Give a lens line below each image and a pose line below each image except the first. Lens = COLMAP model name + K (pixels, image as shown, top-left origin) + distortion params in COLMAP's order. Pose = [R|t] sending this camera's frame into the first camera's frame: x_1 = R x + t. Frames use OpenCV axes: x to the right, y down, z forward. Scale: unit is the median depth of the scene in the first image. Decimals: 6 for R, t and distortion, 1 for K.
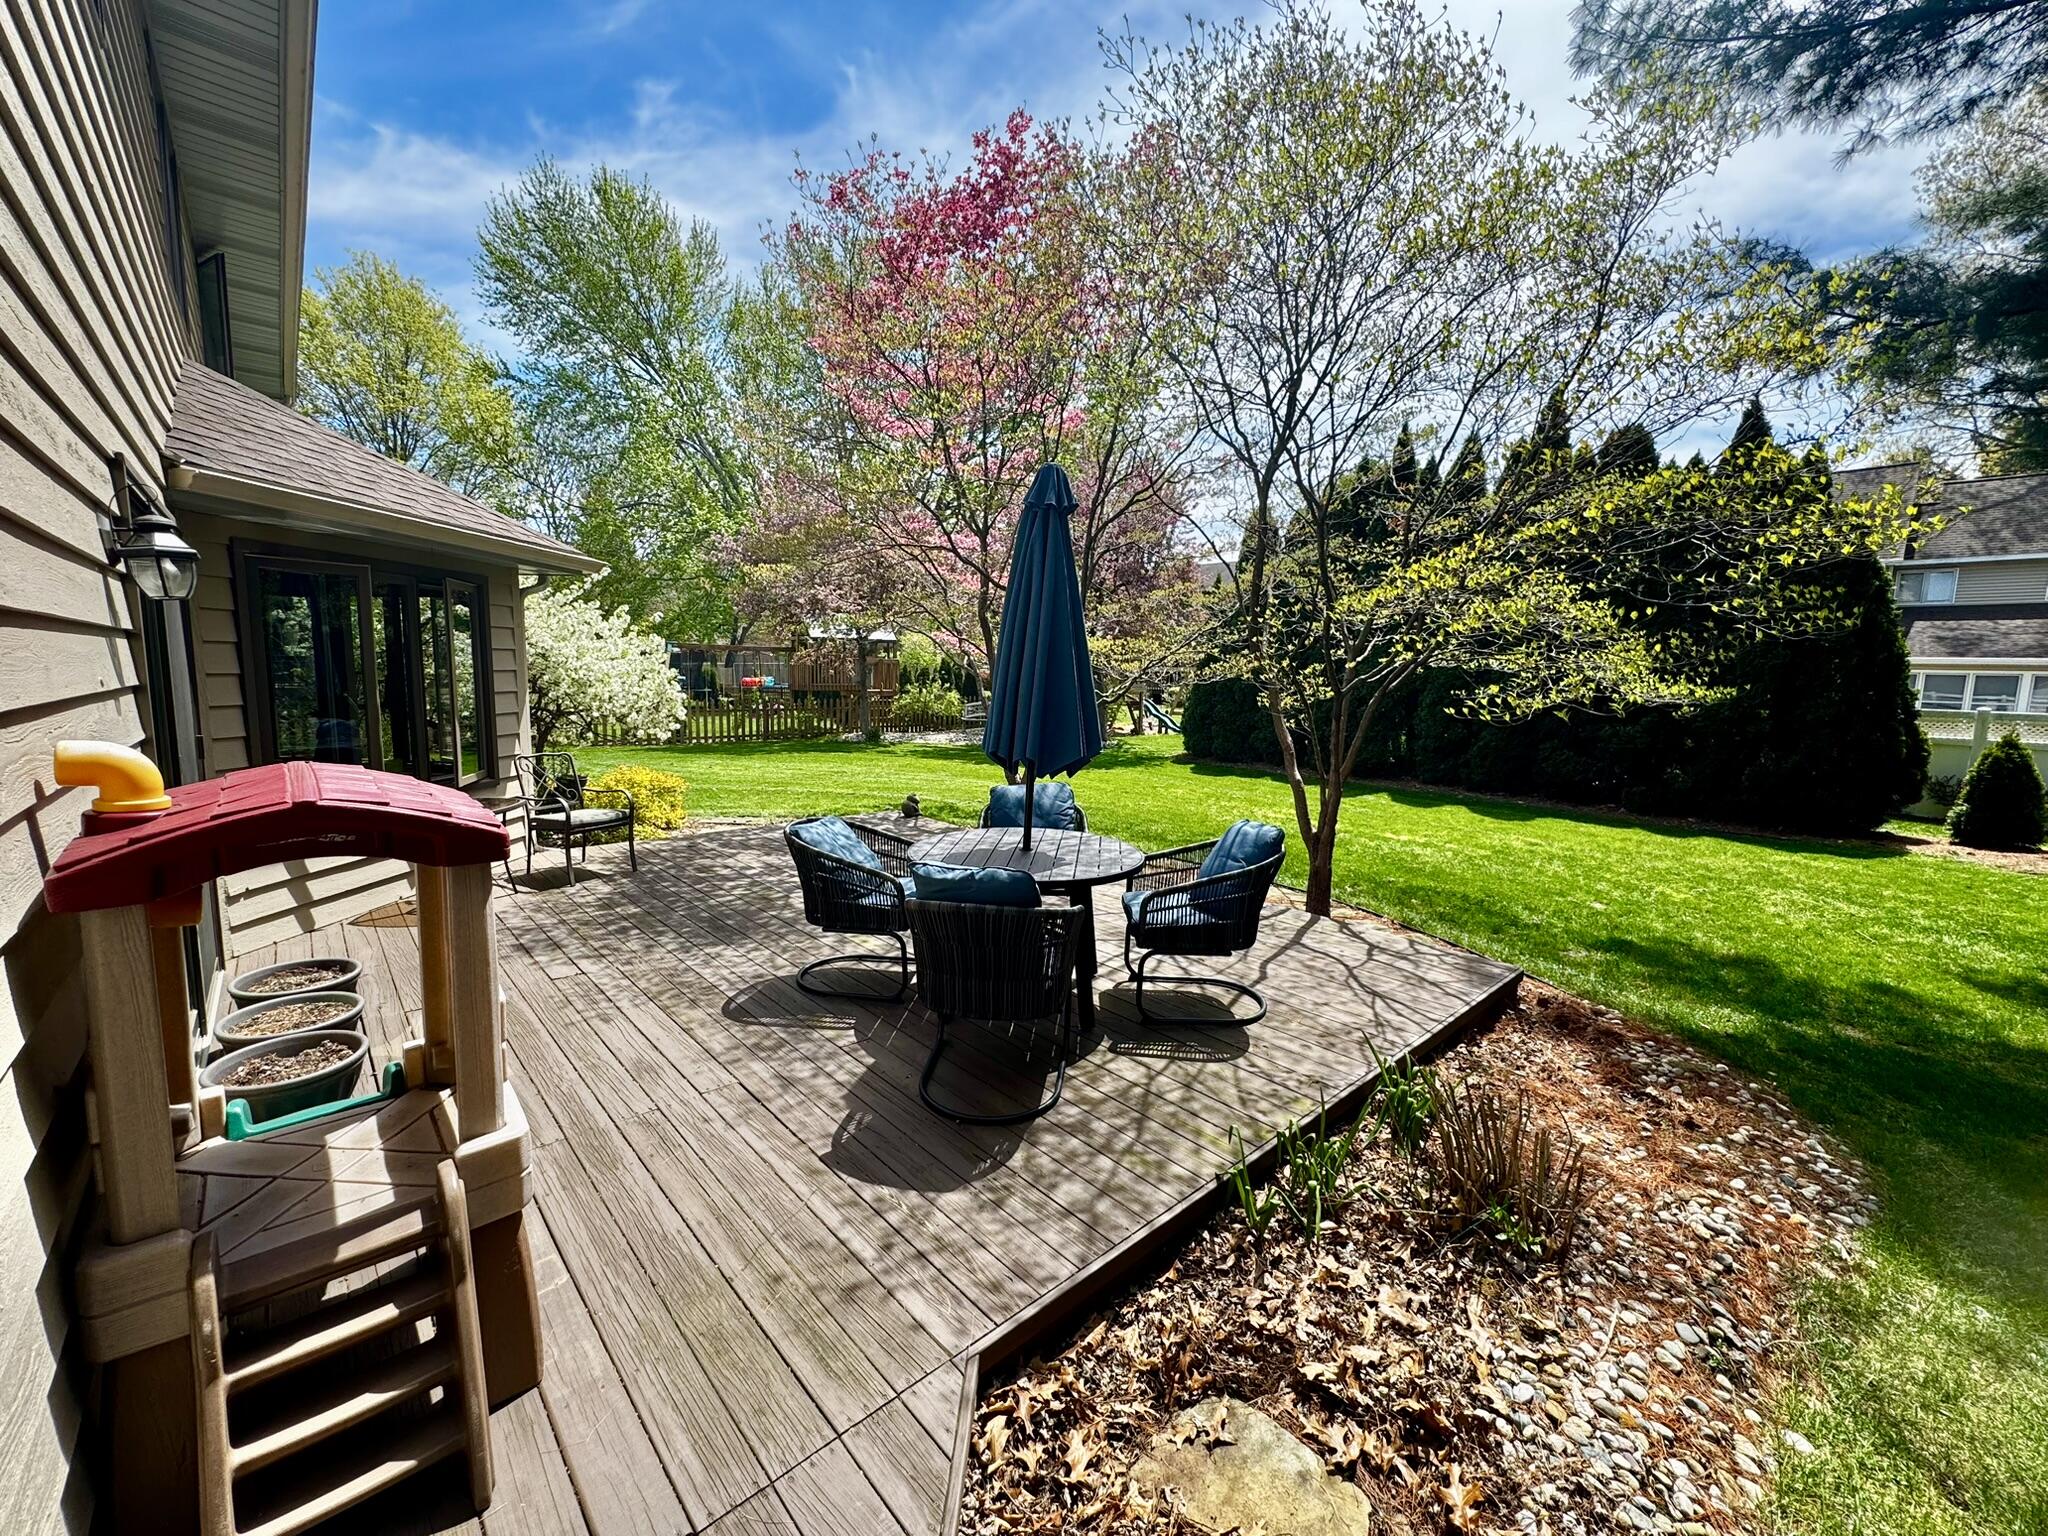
lens RADIAL K [[817.1, 0, 1023.4], [0, 817.1, 764.9], [0, 0, 1]] dist [-0.003466, 0.000195]
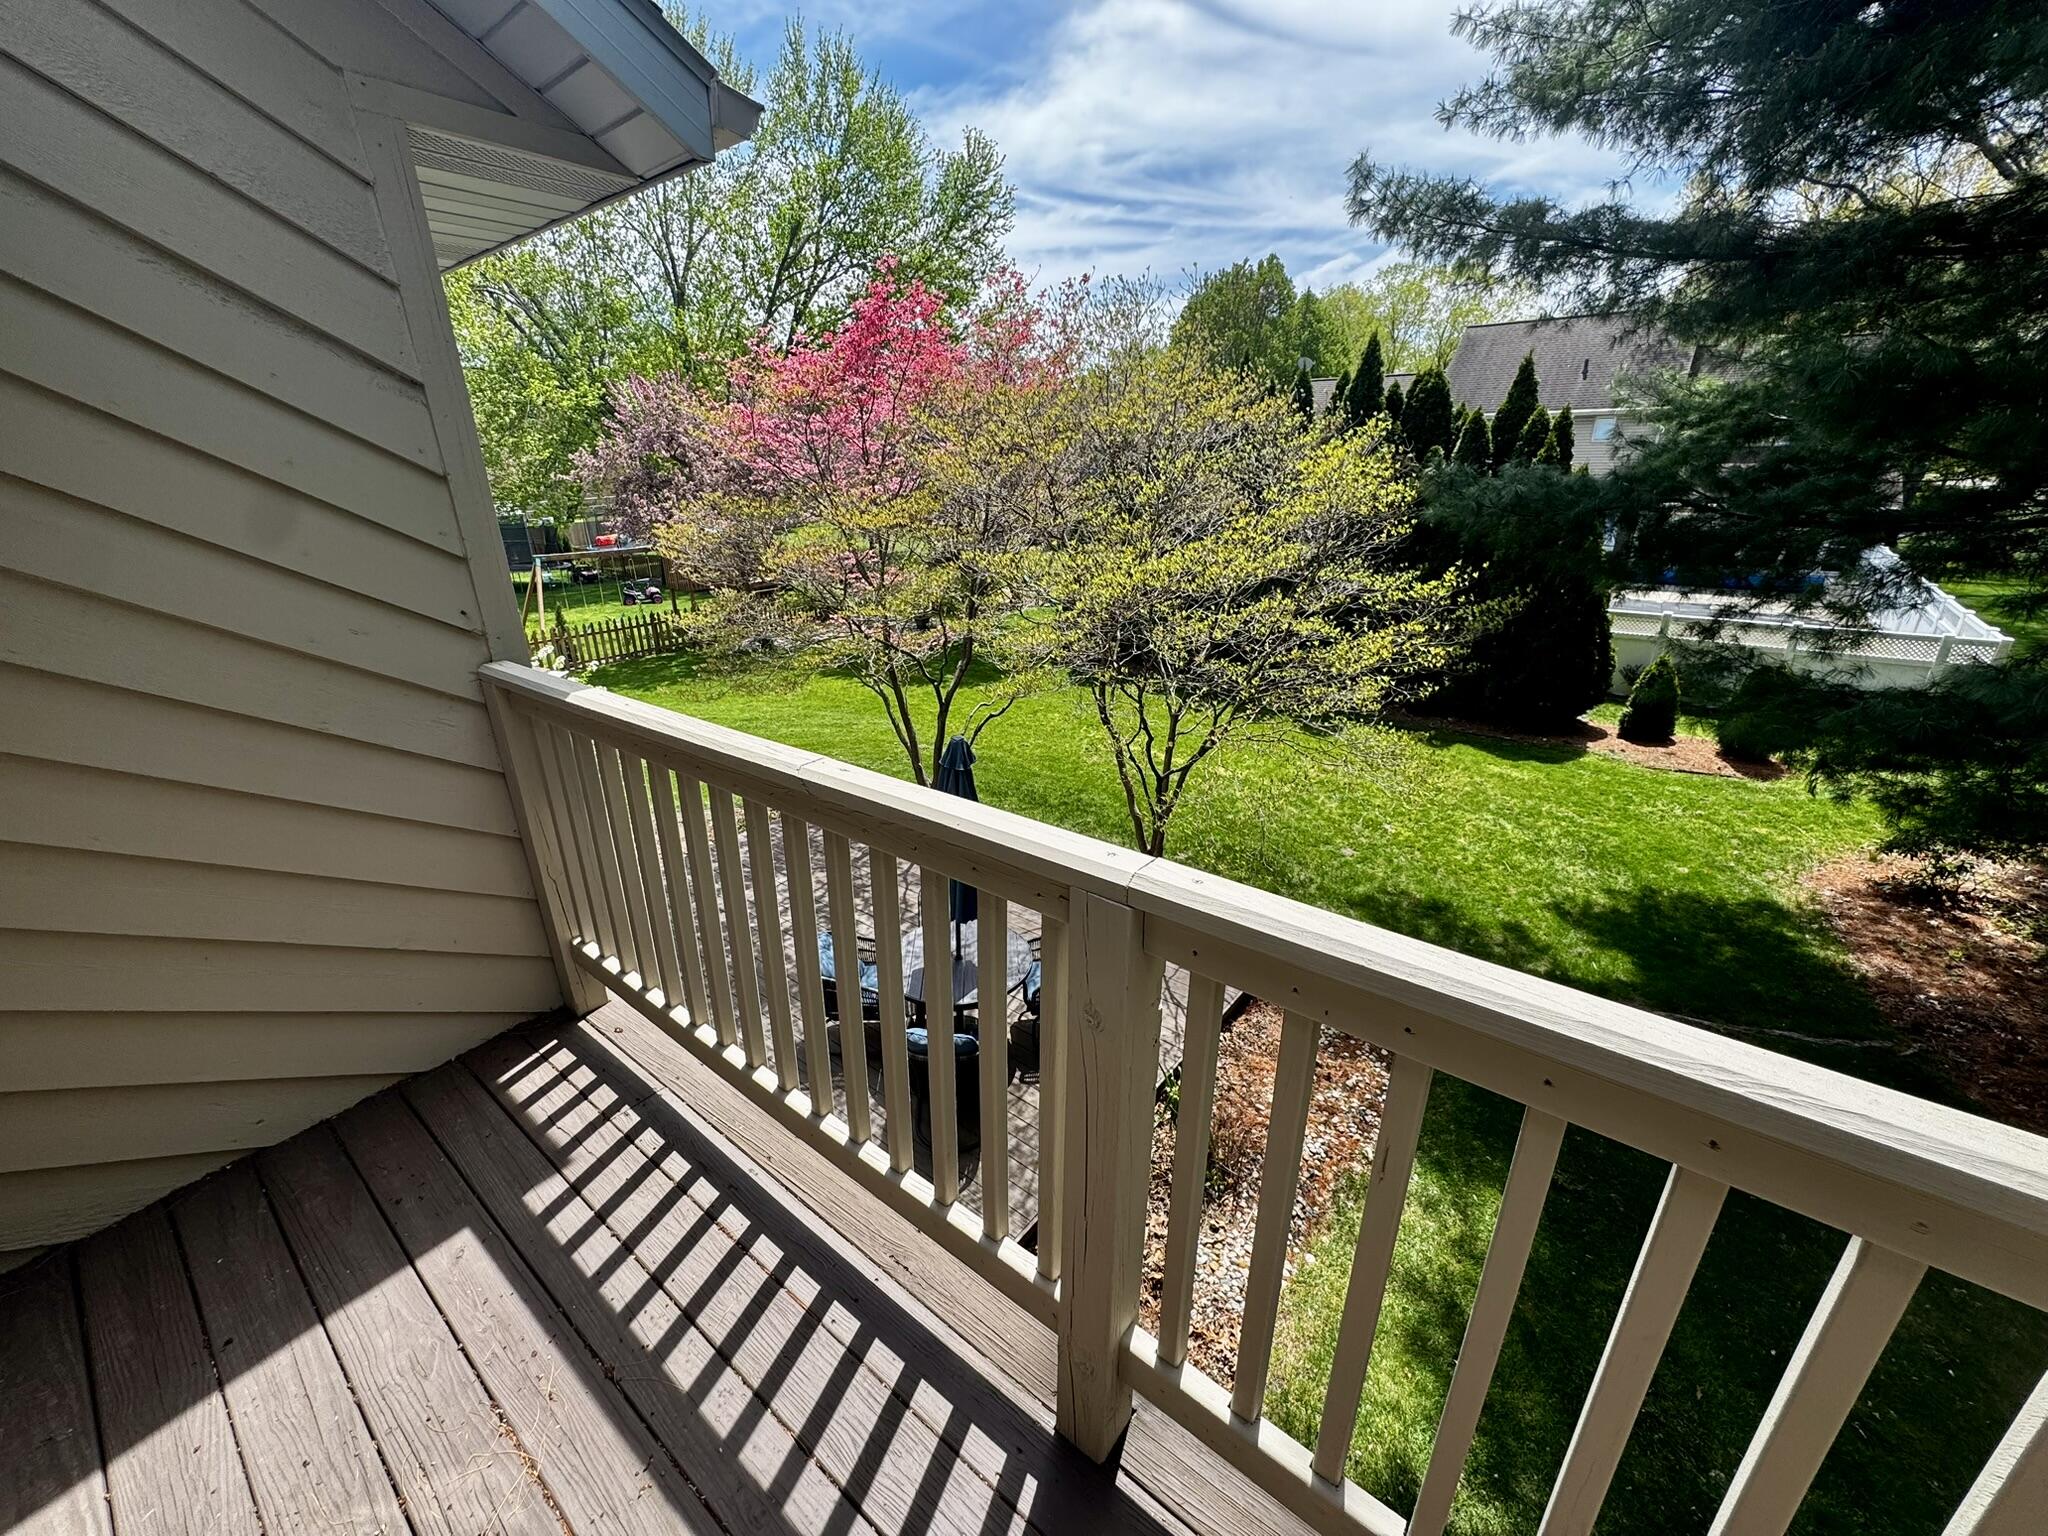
lens RADIAL K [[817.1, 0, 1023.4], [0, 817.1, 764.9], [0, 0, 1]] dist [-0.003466, 0.000195]
pose [[0.987085, -0.080362, 0.138585, -0.028557], [0.047084, 0.972401, 0.228516, -0.277861], [-0.153124, -0.219040, 0.963626, -0.208040]]
